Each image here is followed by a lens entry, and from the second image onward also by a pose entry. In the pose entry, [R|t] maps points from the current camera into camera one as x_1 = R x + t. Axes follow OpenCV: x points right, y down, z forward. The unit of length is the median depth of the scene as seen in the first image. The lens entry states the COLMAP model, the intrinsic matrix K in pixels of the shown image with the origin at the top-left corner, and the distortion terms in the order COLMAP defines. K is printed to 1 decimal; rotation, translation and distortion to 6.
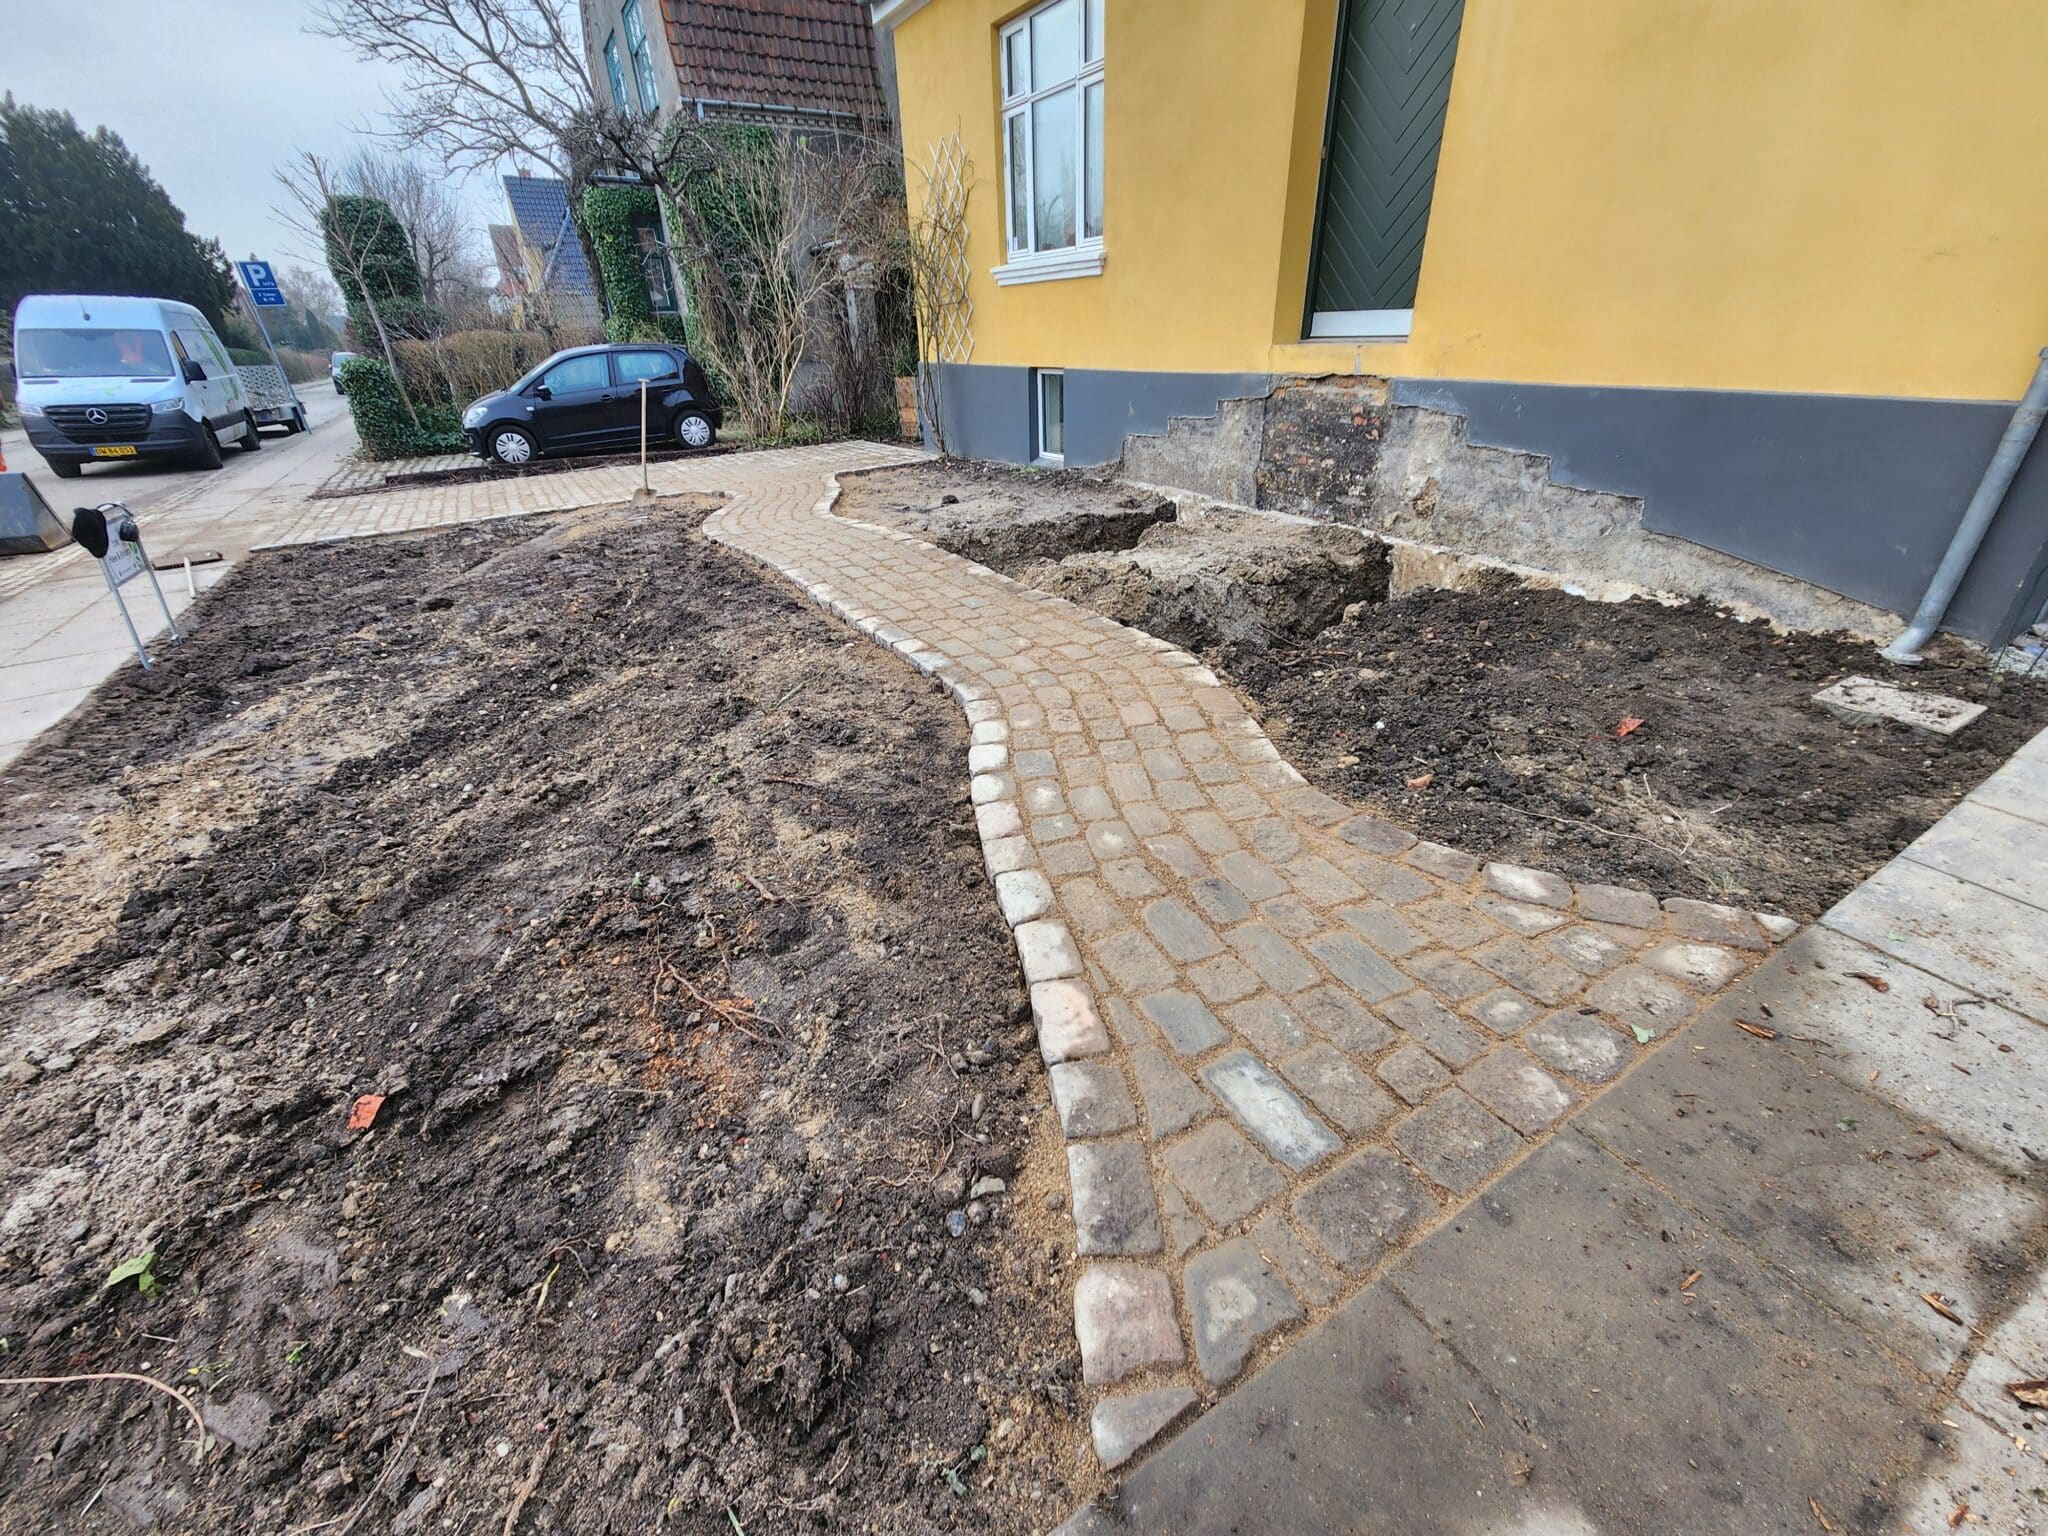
lens RADIAL K [[824.7, 0, 1032.3], [0, 824.7, 781.7], [0, 0, 1]] dist [0.004124, -0.001302]
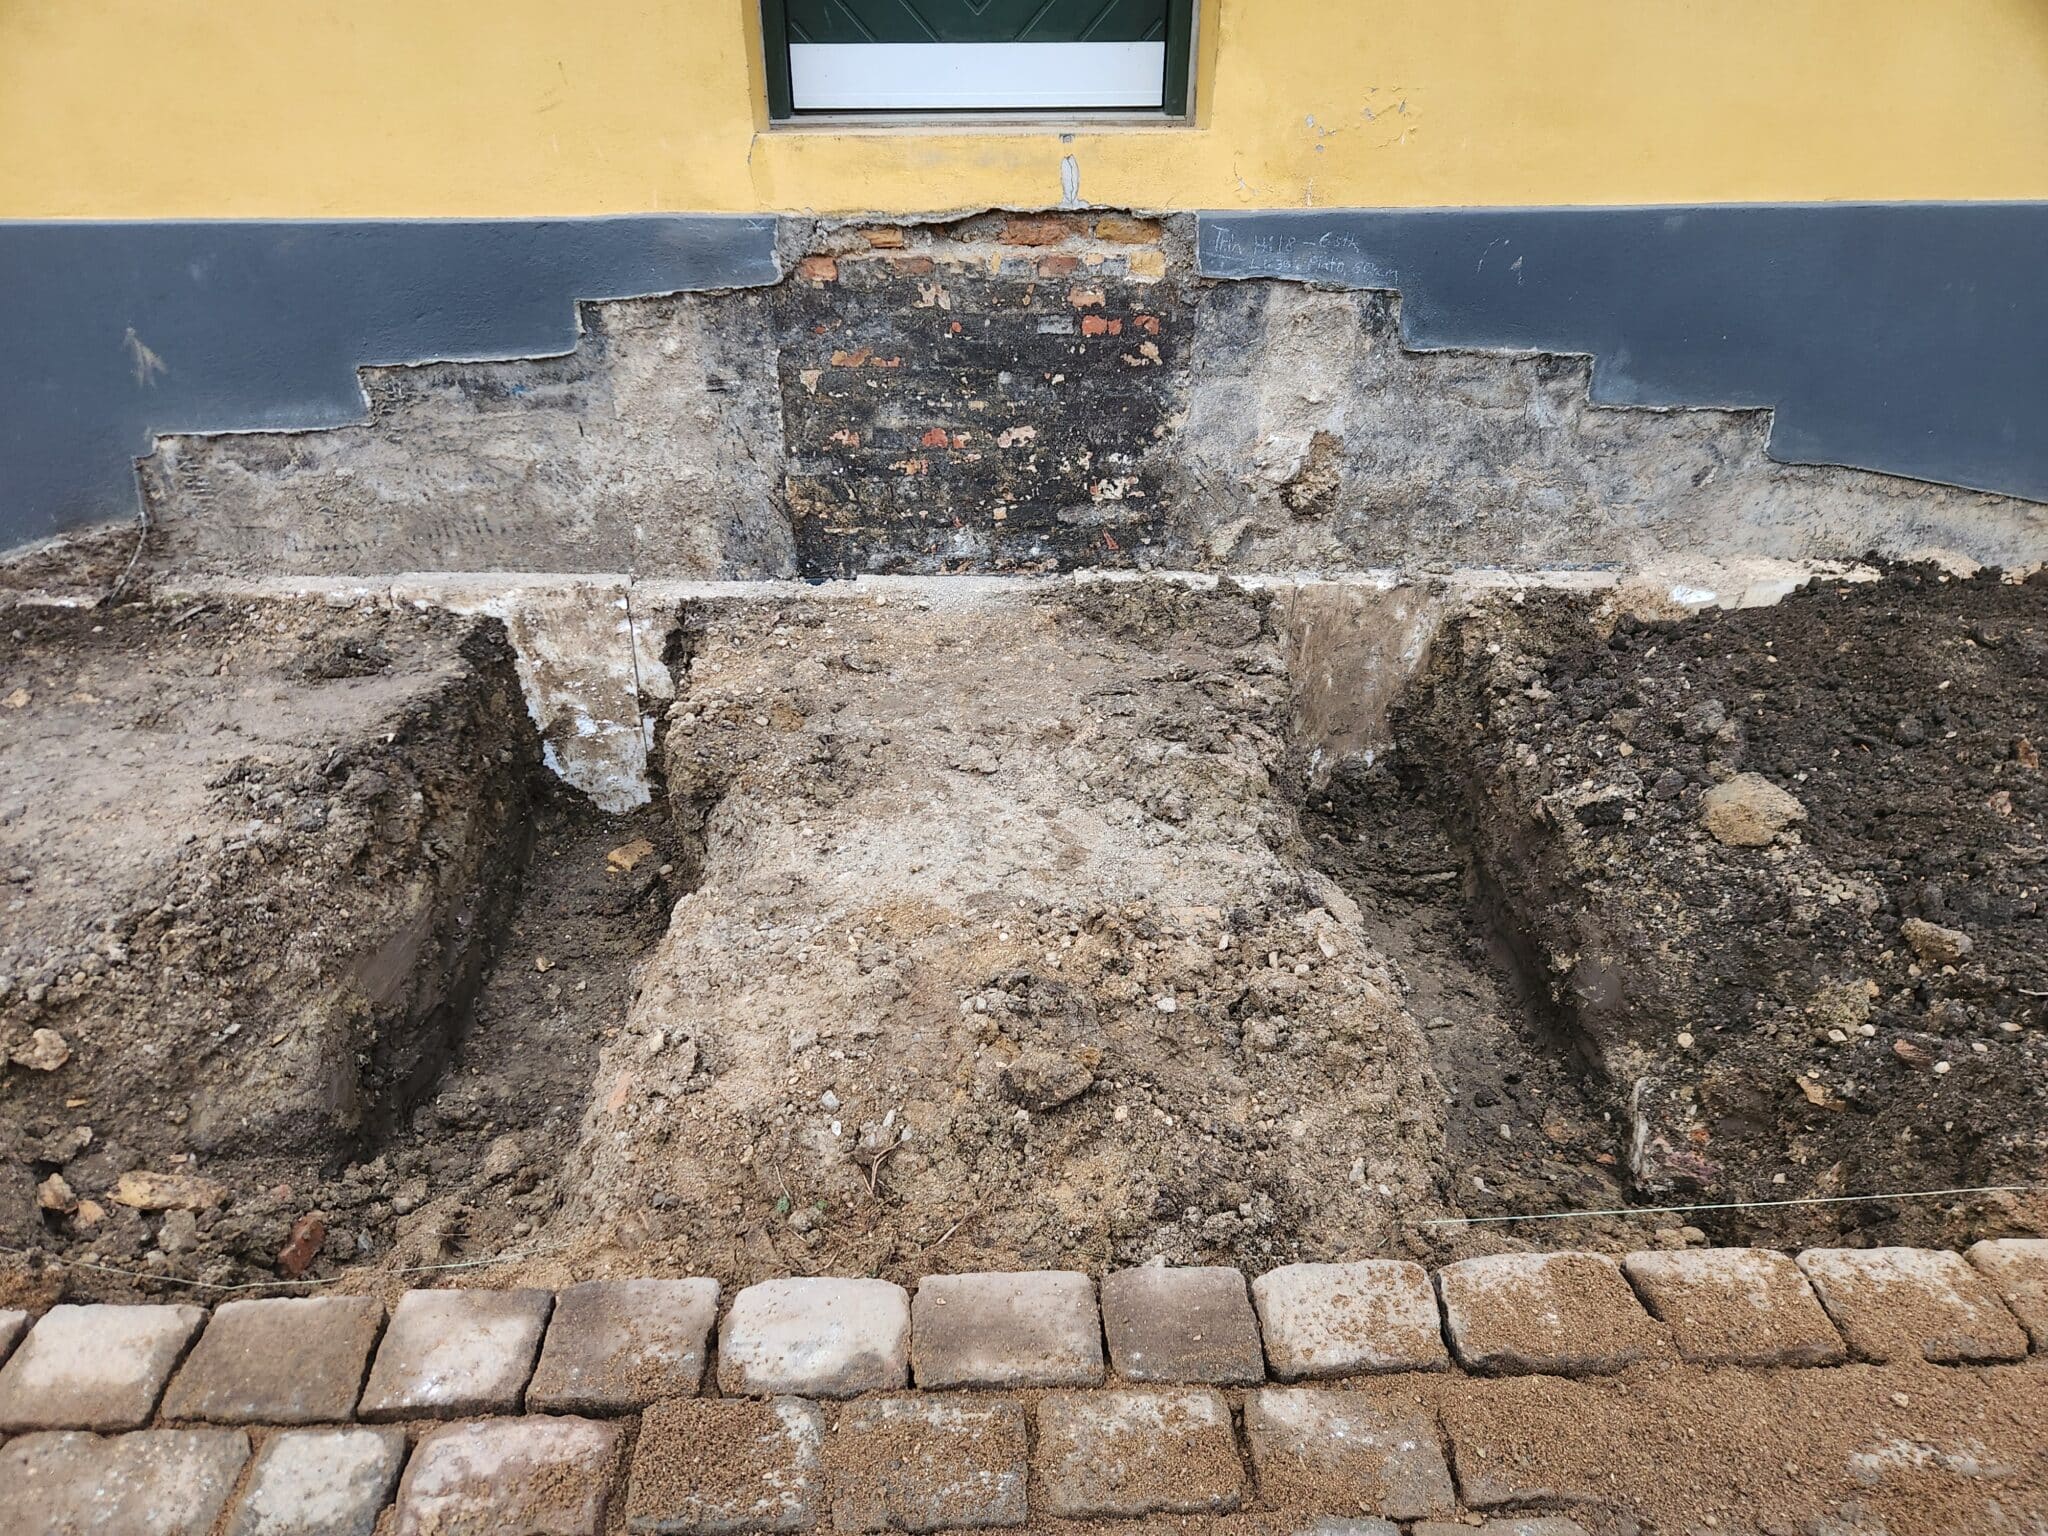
lens RADIAL K [[1353.8, 0, 1006.6], [0, 1353.8, 796.8], [0, 0, 1]] dist [0.086241, -0.077921]
pose [[0.488335, -0.386535, 0.782380, -0.203979], [0.412816, 0.892214, 0.183133, -0.338197], [-0.768838, 0.233549, 0.595268, 0.631757]]
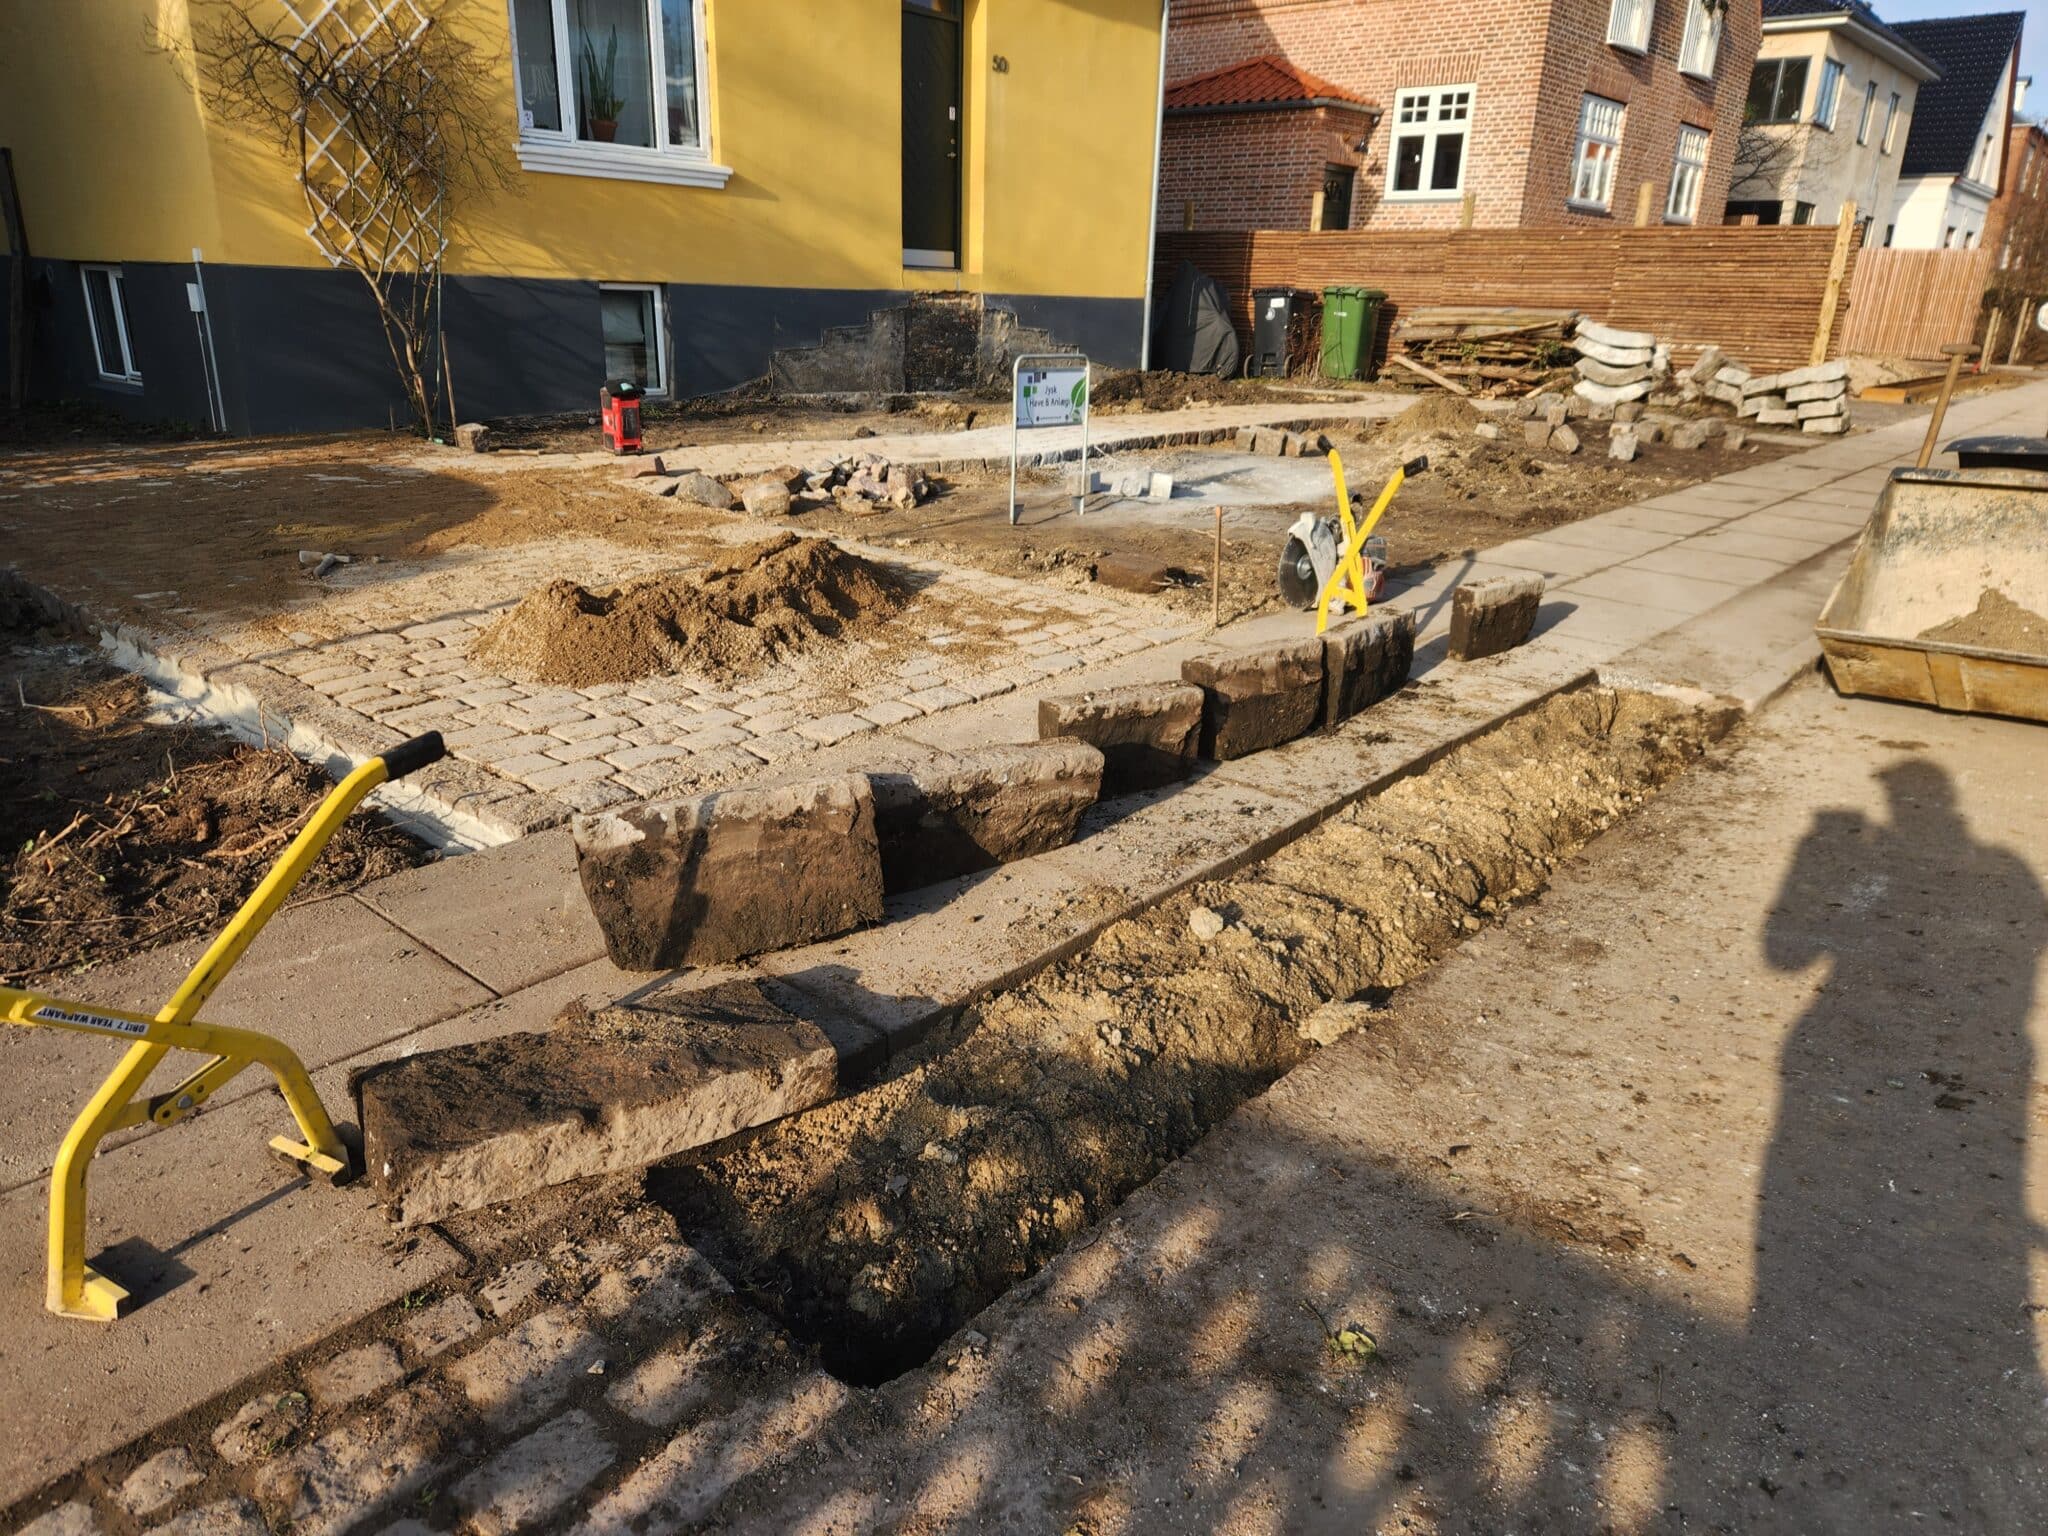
lens RADIAL K [[1384.4, 0, 1031.6], [0, 1384.4, 755.5], [0, 0, 1]] dist [0.093451, -0.085514]
pose [[-0.311460, -0.284695, 0.906610, -1.979646], [0.437657, 0.803877, 0.402789, -0.698787], [-0.843474, 0.522237, -0.125777, 1.479262]]
